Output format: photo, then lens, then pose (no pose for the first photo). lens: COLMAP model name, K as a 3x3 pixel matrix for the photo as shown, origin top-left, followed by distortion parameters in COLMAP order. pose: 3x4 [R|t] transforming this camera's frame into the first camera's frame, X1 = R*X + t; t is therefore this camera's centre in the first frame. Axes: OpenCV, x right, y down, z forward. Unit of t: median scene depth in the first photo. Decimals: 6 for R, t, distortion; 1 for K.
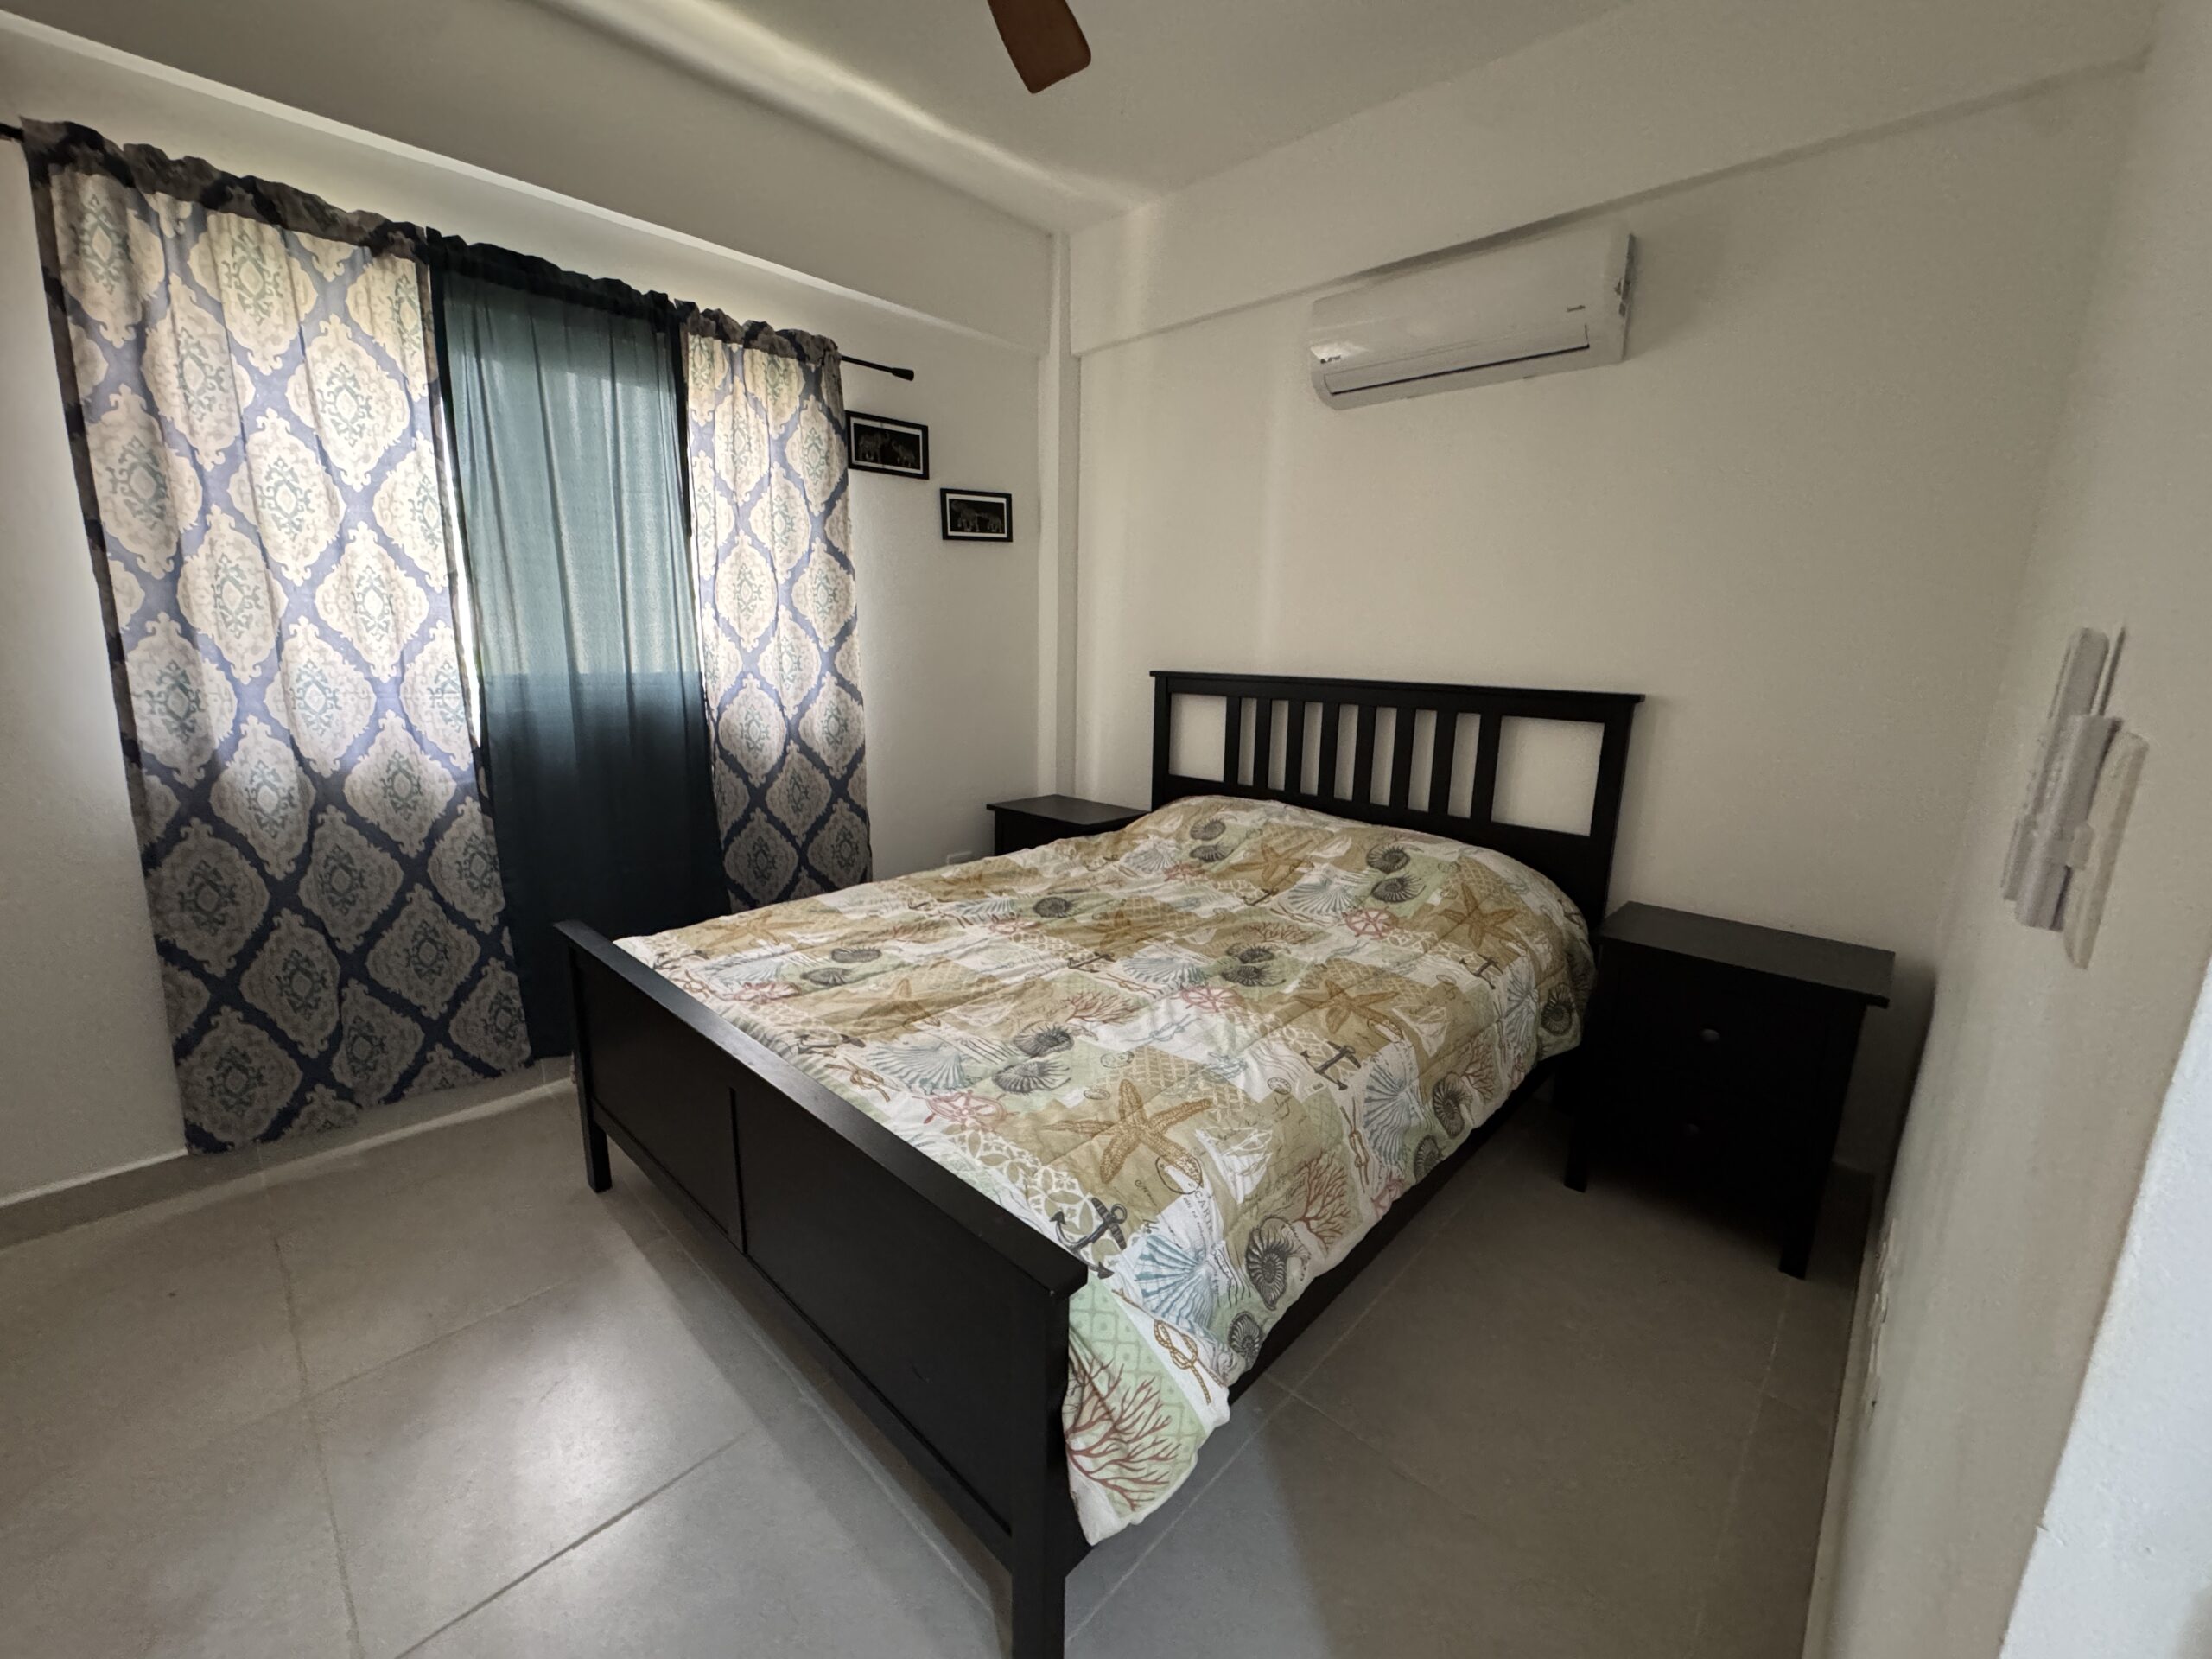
lens RADIAL K [[884.2, 0, 1105.6], [0, 884.2, 823.6], [0, 0, 1]] dist [-0.004210, 0.000452]
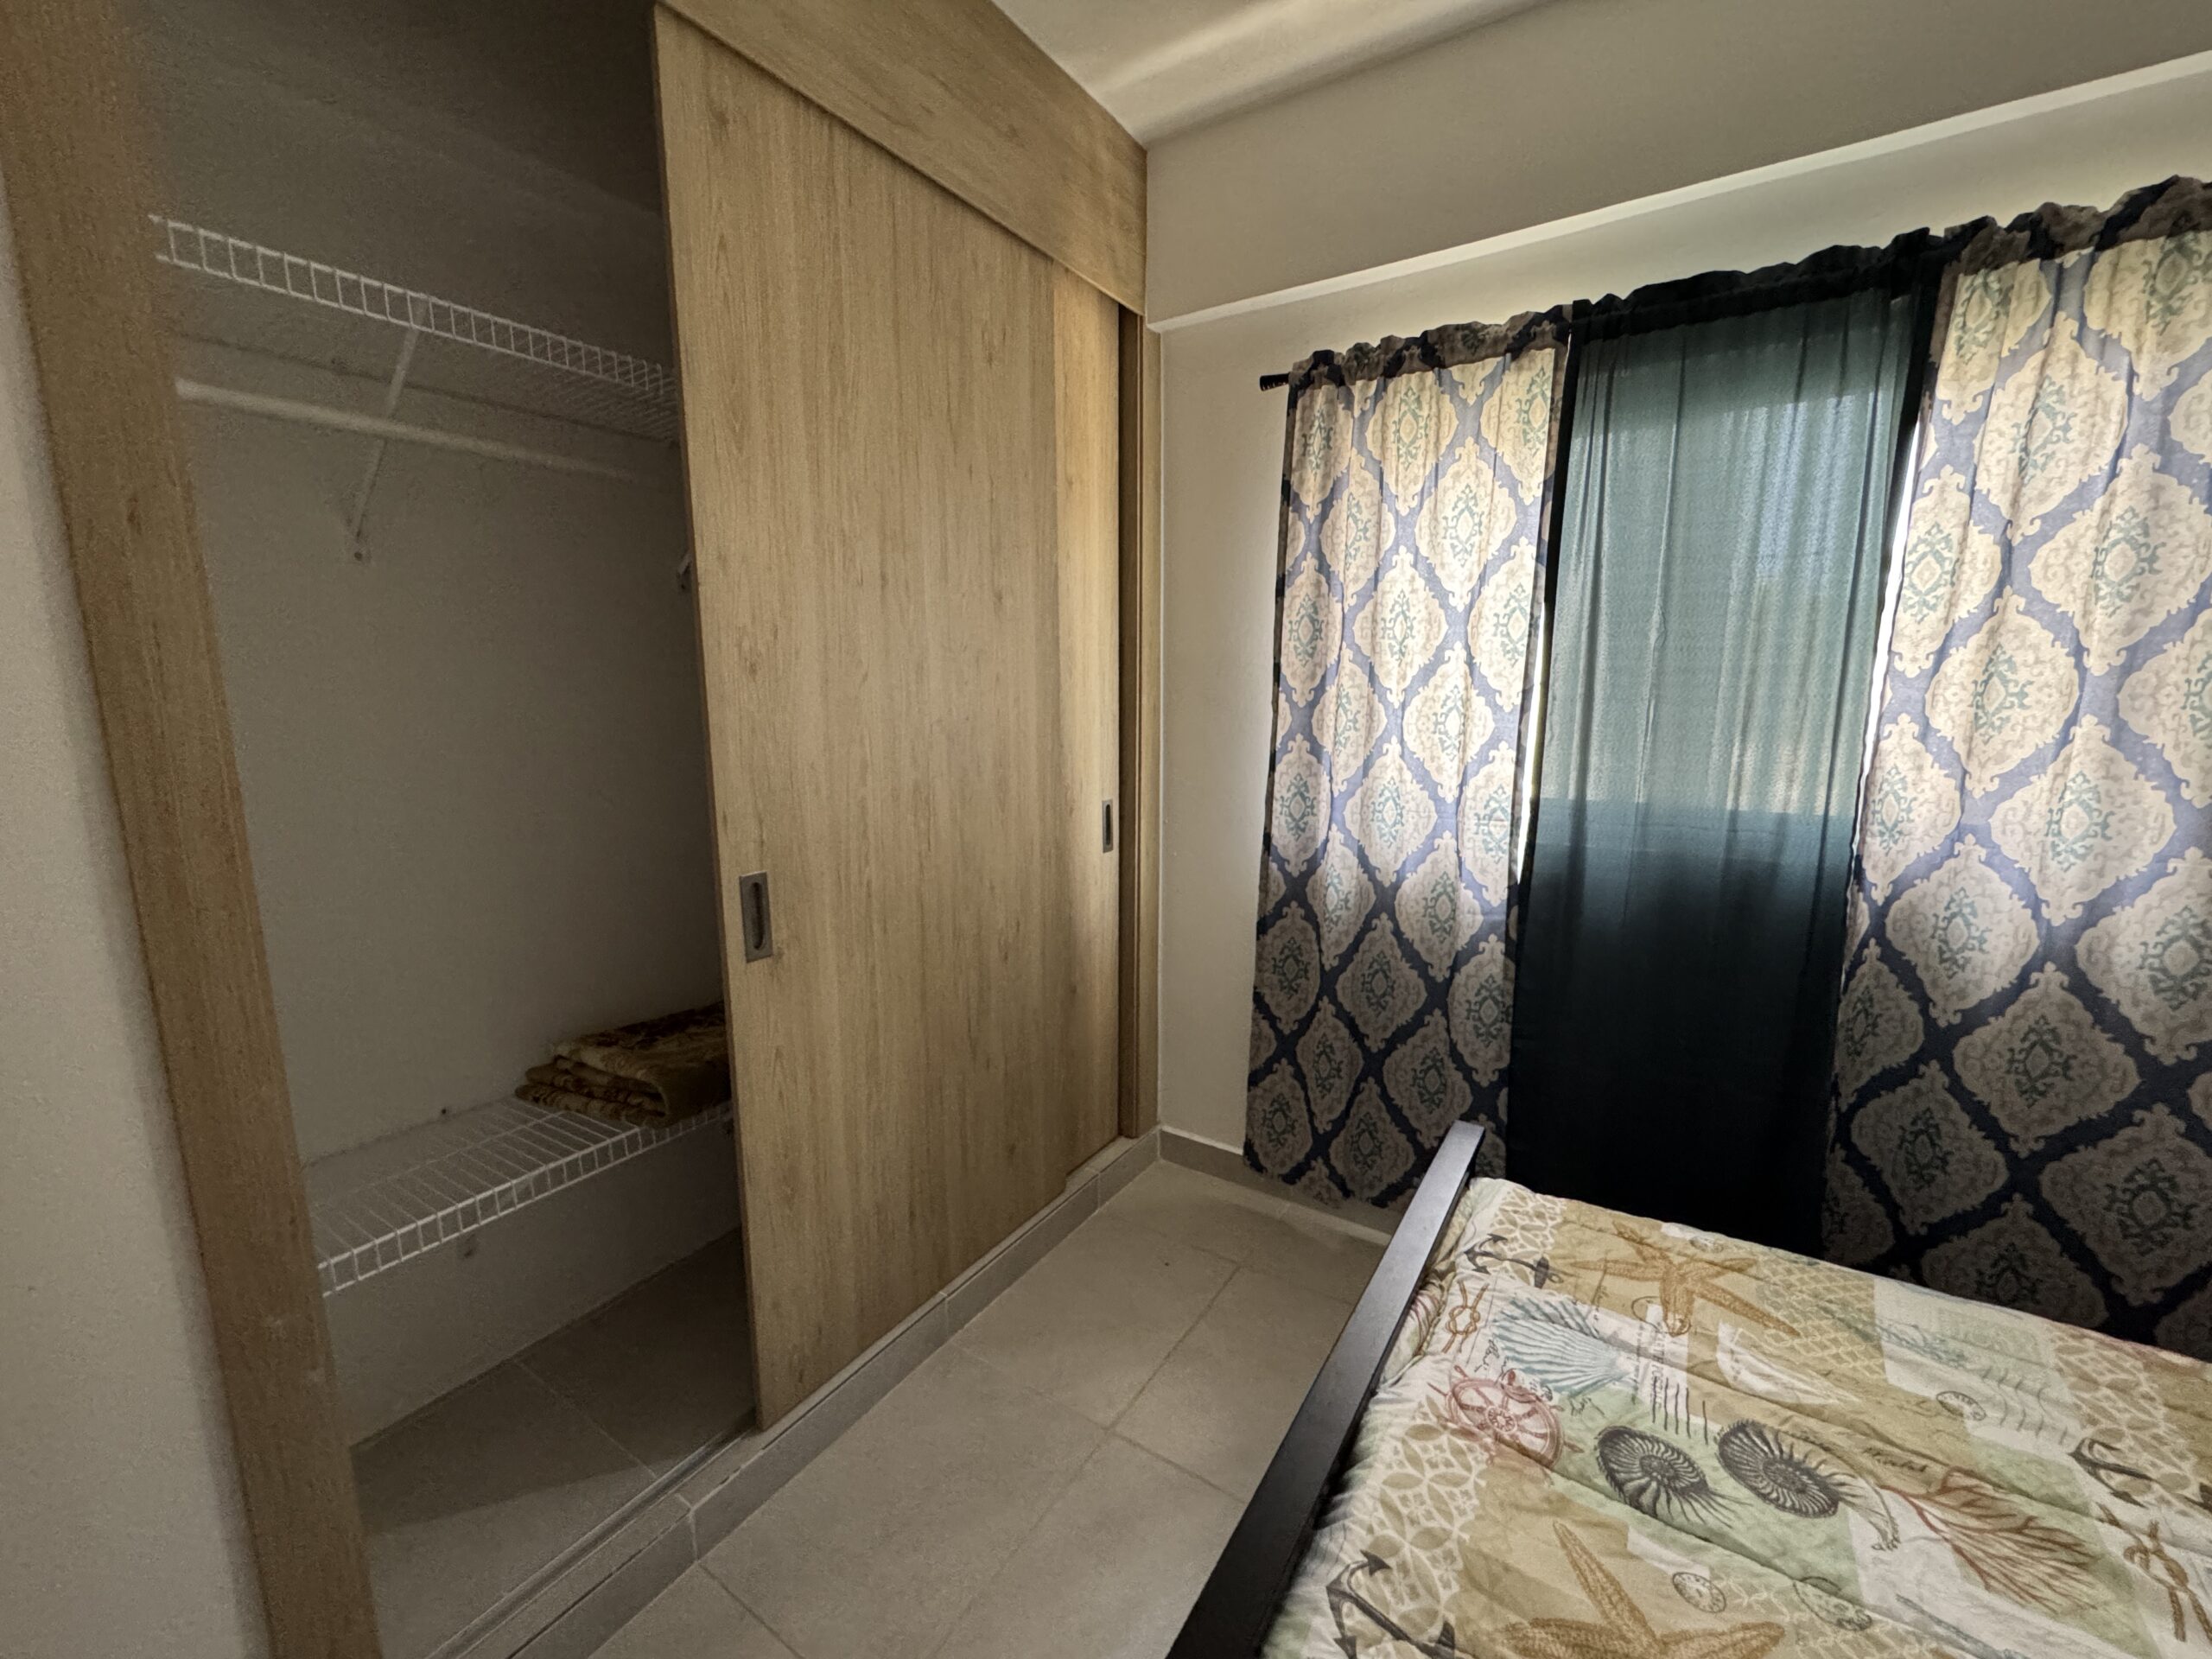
lens RADIAL K [[880.5, 0, 1106.0], [0, 880.5, 829.5], [0, 0, 1]] dist [-0.005115, 0.000624]
pose [[0.175327, 0.135276, -0.975172, 0.064870], [-0.198166, 0.975091, 0.099636, -0.150297], [0.964360, 0.175777, 0.197767, 0.440821]]
